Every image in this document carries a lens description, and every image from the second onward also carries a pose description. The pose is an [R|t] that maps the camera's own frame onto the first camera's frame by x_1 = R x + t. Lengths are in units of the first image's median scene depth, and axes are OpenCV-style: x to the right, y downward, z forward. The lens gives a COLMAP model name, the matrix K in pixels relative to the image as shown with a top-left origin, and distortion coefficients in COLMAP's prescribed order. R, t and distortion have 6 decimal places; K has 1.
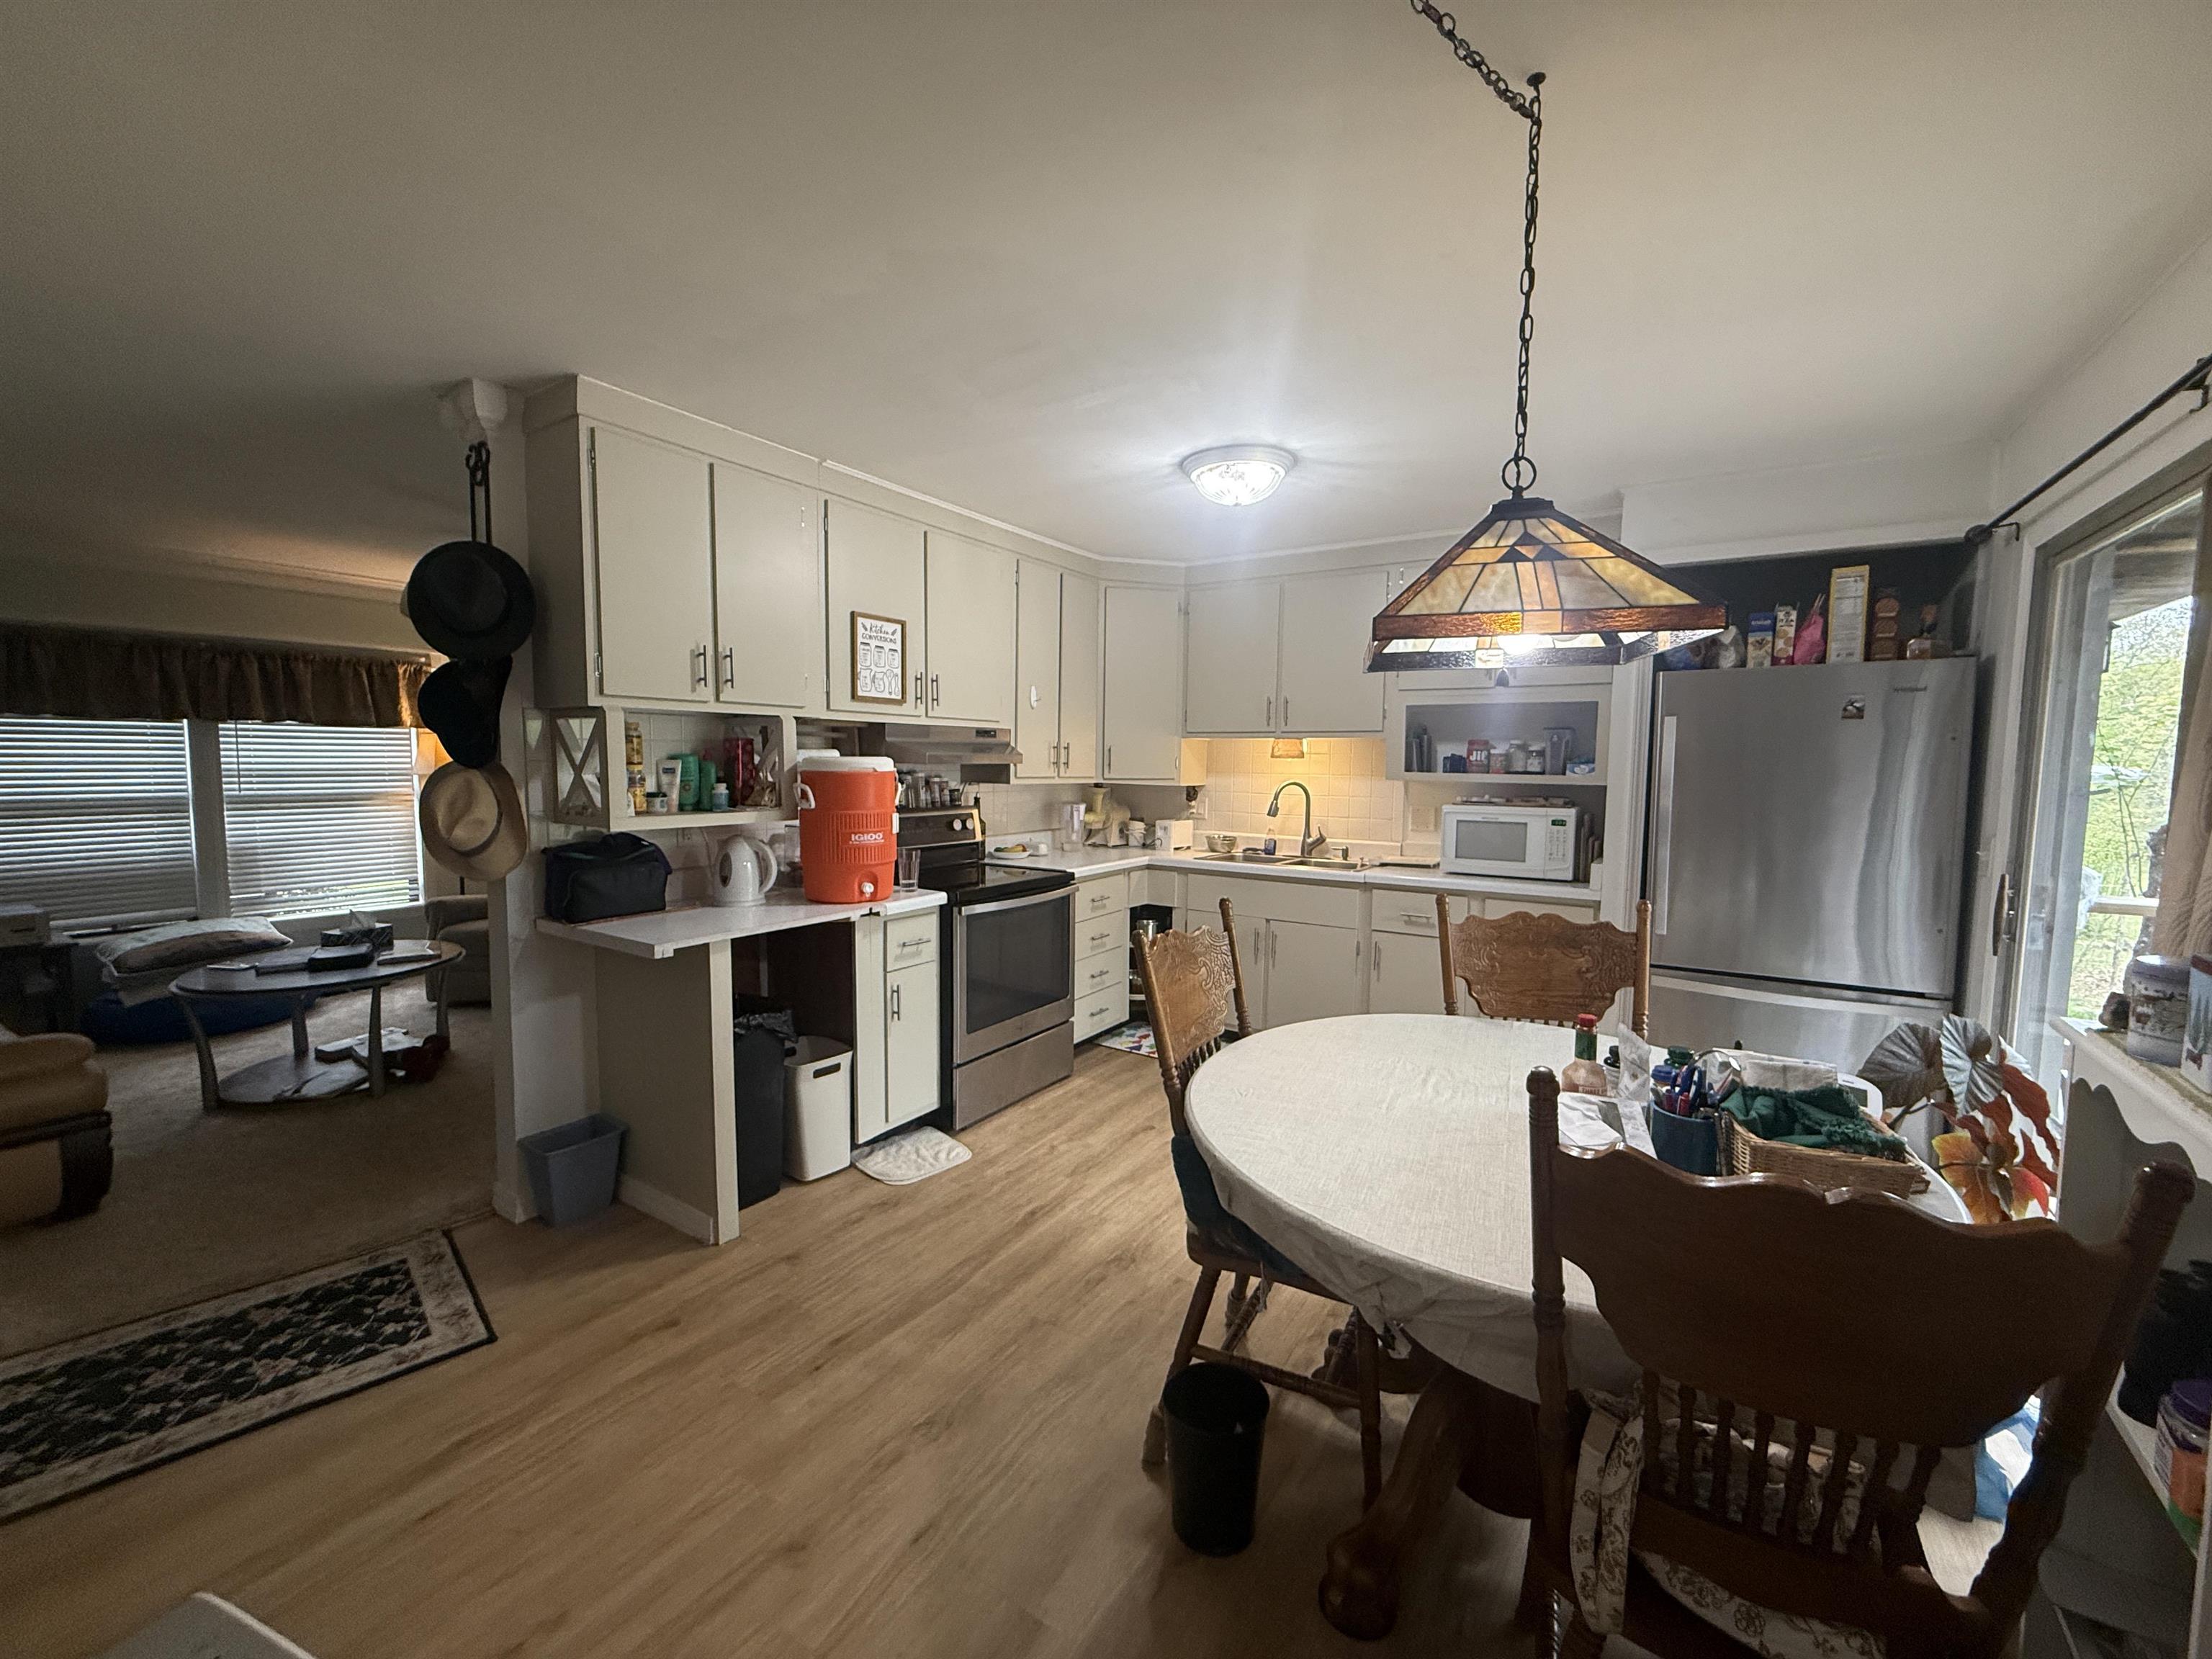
lens RADIAL K [[881.4, 0, 1100.9], [0, 881.4, 829.9], [0, 0, 1]] dist [-0.000871, 0.000889]
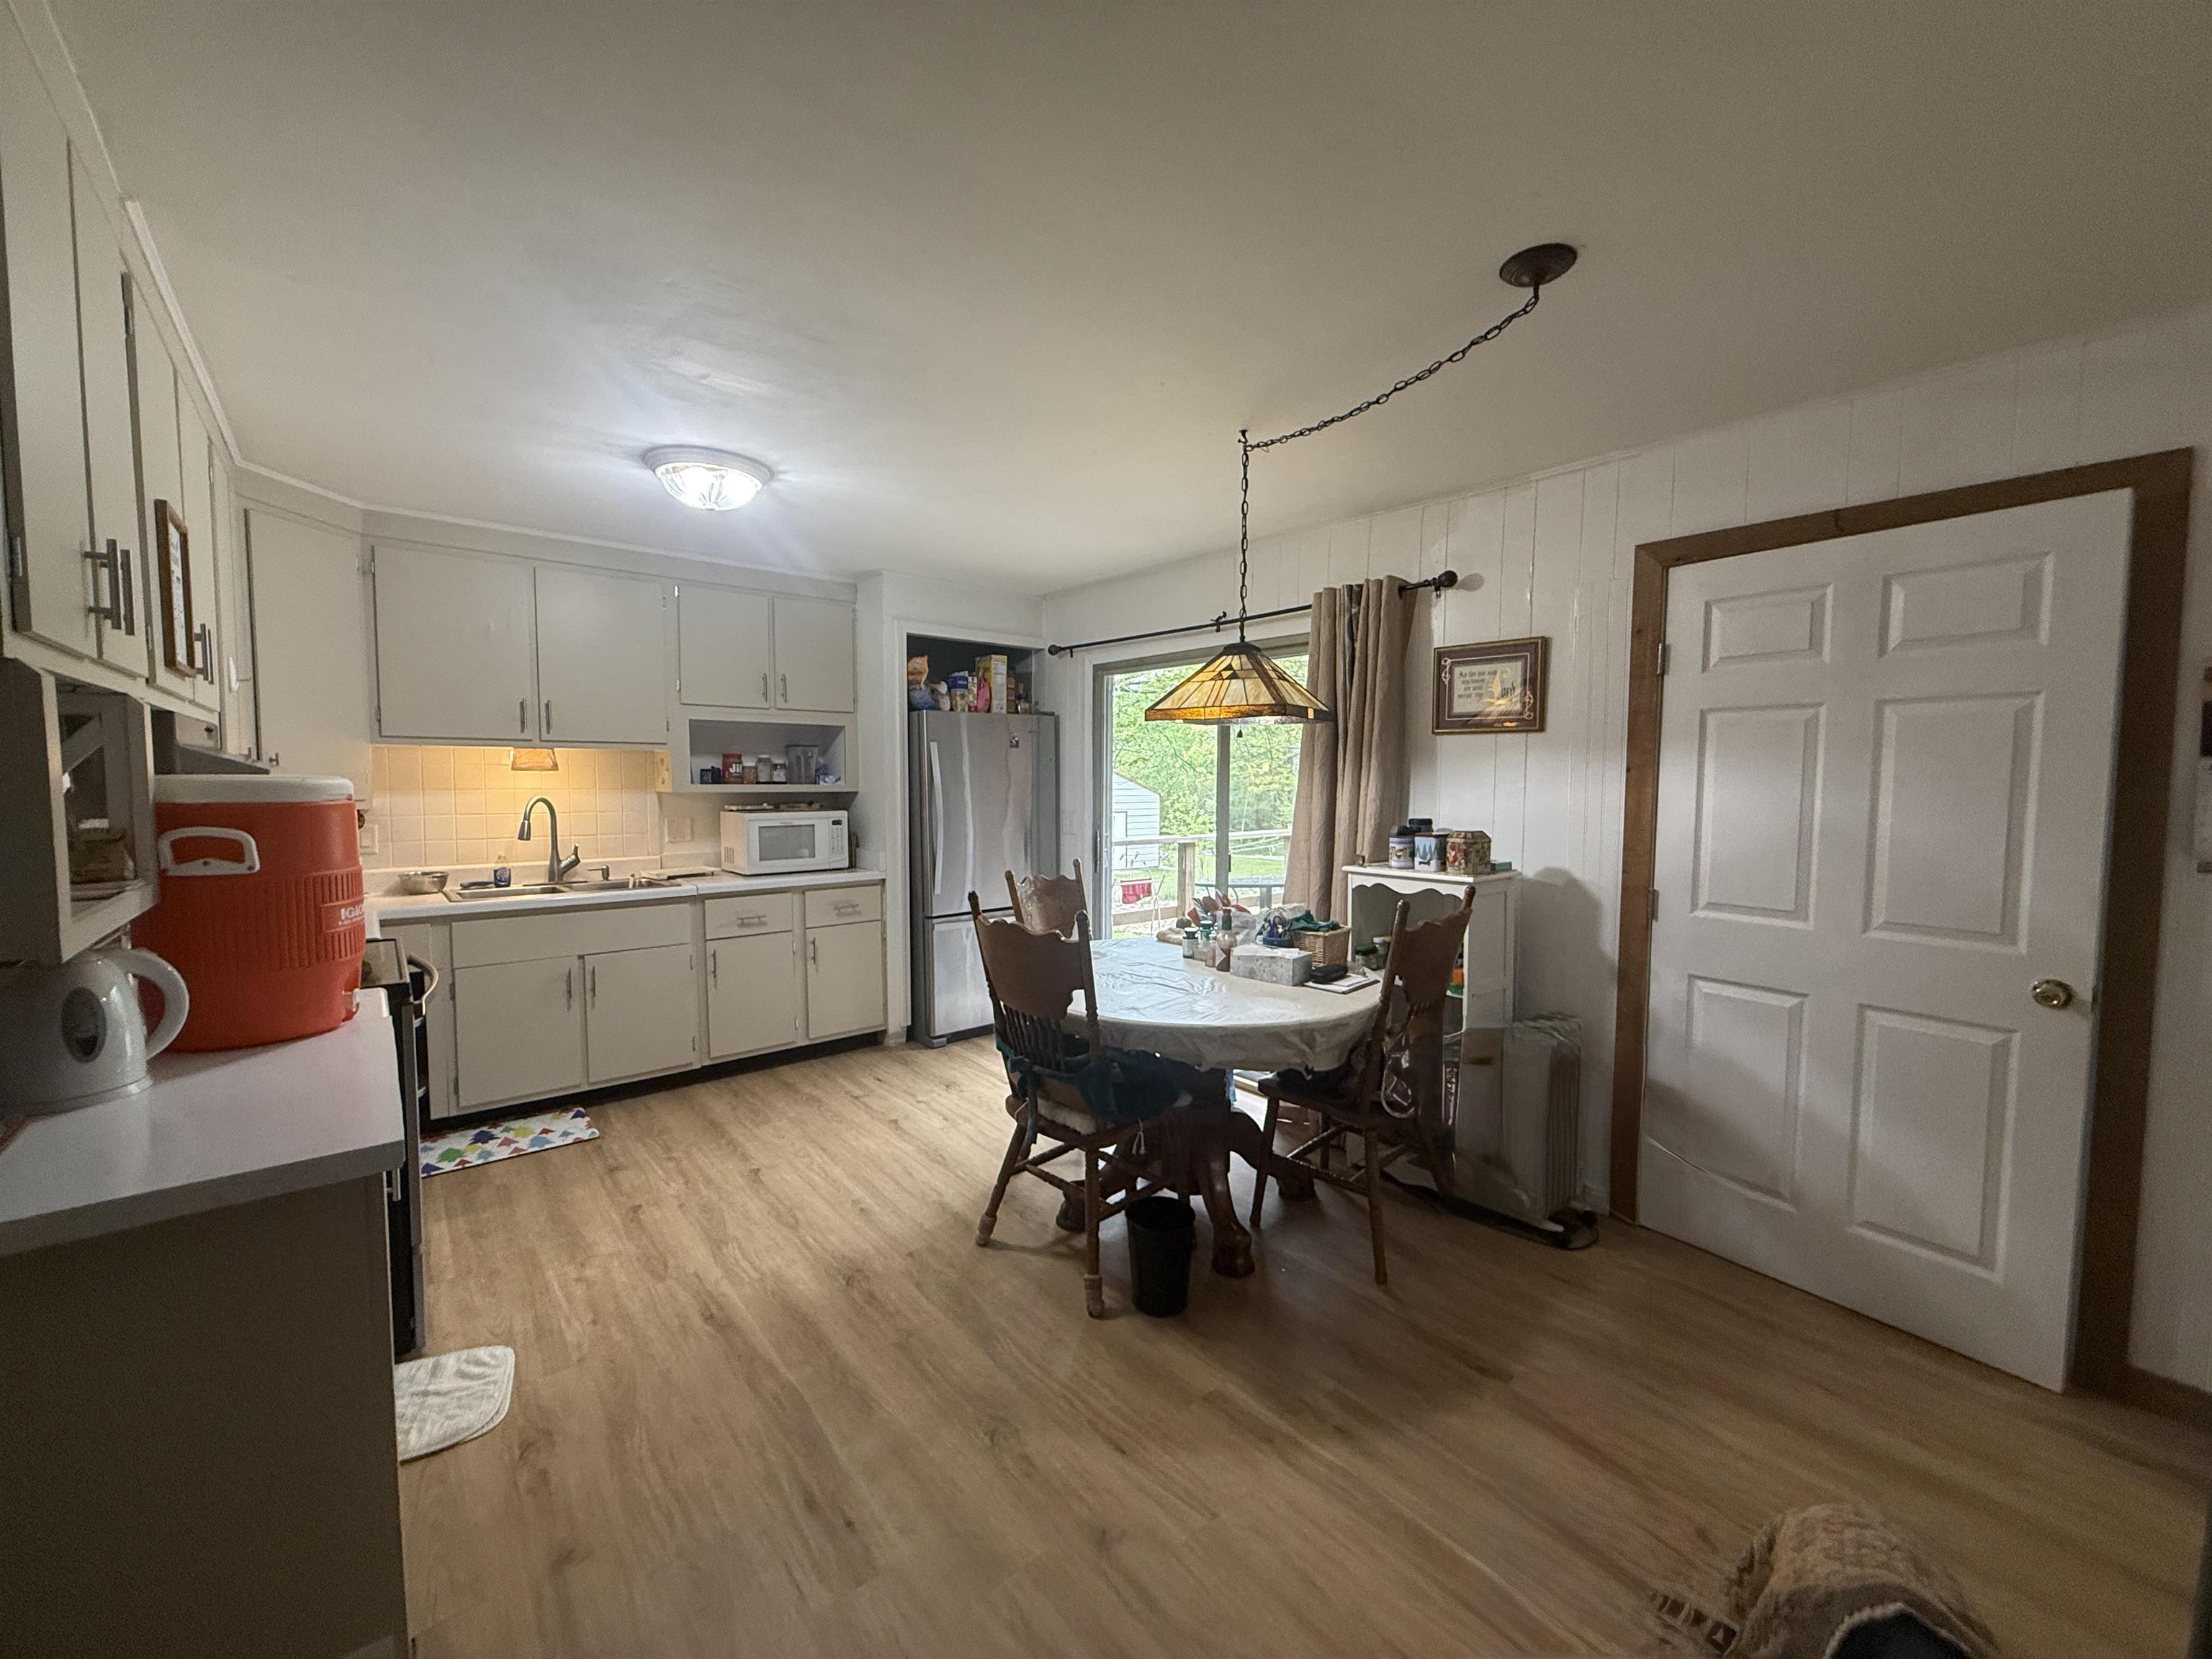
lens RADIAL K [[881.4, 0, 1099.7], [0, 881.4, 826.9], [0, 0, 1]] dist [-0.000871, 0.000889]
pose [[0.288935, -0.065292, 0.955120, -0.666642], [0.075885, 0.996094, 0.045137, -0.035428], [-0.954336, 0.059438, 0.292761, 0.335536]]
